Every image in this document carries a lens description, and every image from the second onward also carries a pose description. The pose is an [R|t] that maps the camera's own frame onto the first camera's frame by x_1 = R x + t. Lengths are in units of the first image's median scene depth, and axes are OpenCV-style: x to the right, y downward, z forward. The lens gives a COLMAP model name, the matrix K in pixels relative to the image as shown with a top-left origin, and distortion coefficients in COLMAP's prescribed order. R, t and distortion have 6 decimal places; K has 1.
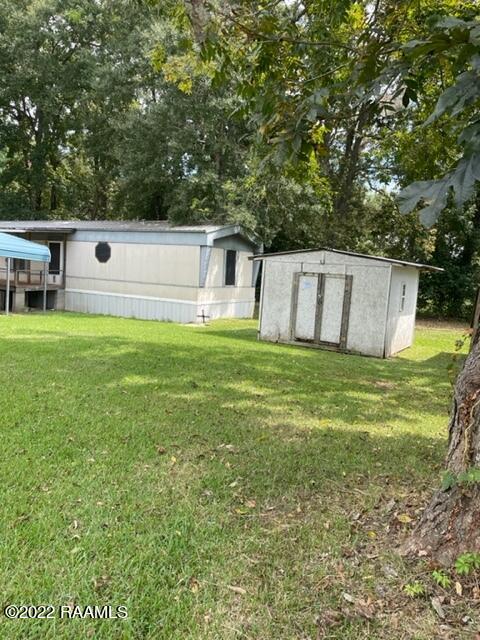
lens RADIAL K [[478.9, 0, 240.4], [0, 478.9, 318.6], [0, 0, 1]] dist [0.082285, -0.114443]
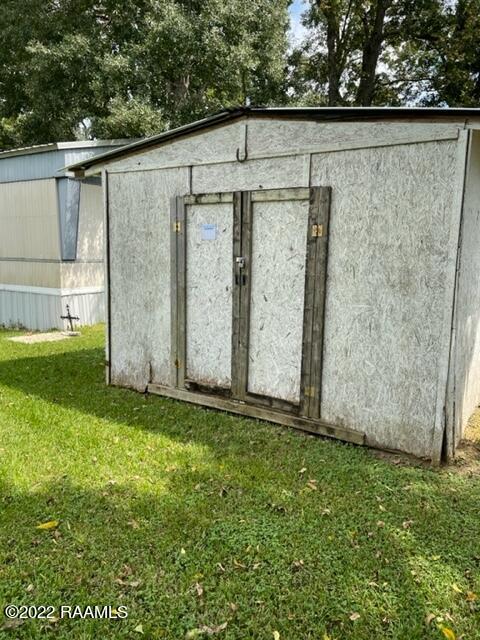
lens RADIAL K [[472.8, 0, 244.1], [0, 472.8, 324.5], [0, 0, 1]] dist [0.080323, -0.109097]
pose [[0.997479, -0.035516, -0.061431, 0.183445], [0.038367, 0.998210, 0.045868, -0.017774], [0.059692, -0.048110, 0.997057, 0.655757]]
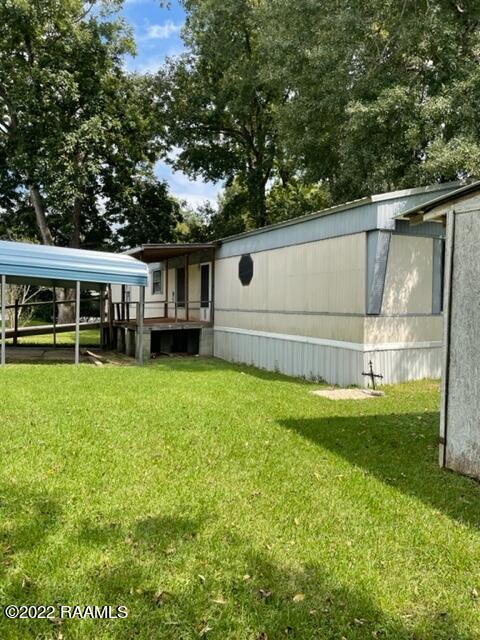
lens RADIAL K [[478.9, 0, 240.4], [0, 478.9, 318.6], [0, 0, 1]] dist [0.082285, -0.114443]
pose [[0.813918, -0.032879, -0.580049, 0.127561], [-0.018580, 0.996414, -0.082551, -0.024340], [0.580683, 0.077967, 0.810388, 0.689171]]
